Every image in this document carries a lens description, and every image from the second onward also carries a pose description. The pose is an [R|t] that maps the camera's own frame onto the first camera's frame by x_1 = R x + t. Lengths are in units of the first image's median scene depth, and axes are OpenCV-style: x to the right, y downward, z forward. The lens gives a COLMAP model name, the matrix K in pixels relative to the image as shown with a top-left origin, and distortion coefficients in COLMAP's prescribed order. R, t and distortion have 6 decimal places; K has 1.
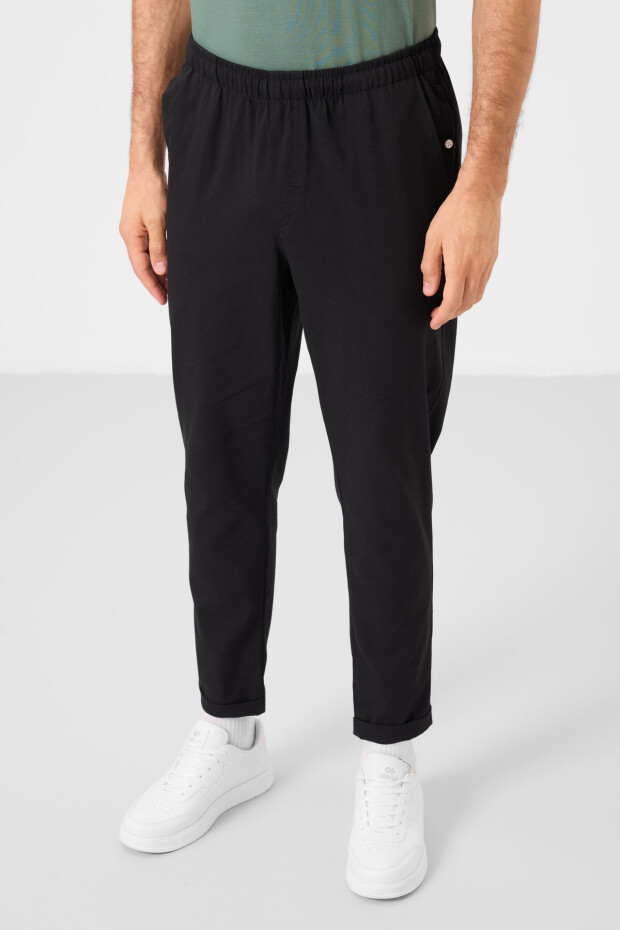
lens RADIAL K [[1875.3, 0, 310.0], [0, 1875.3, 465.0], [0, 0, 1]] dist [2.201094, 0.086743]
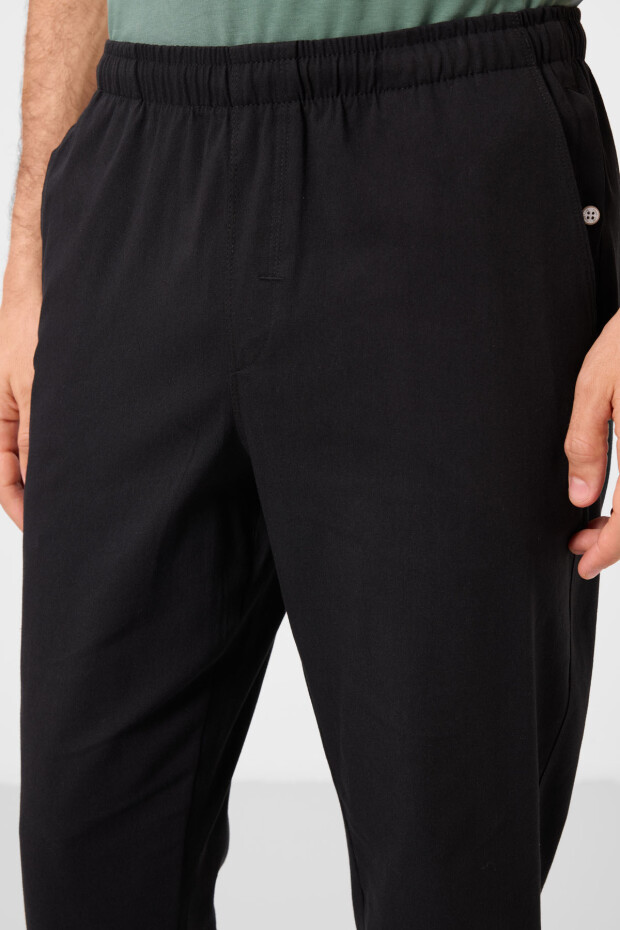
lens RADIAL K [[1889.5, 0, 310.0], [0, 1889.5, 465.0], [0, 0, 1]] dist [0.455634, 0.068486]
pose [[0.995596, 0.065204, -0.067352, 0.035982], [-0.078189, 0.973939, -0.212907, 0.000478], [0.051714, 0.217236, 0.974748, 0.564580]]
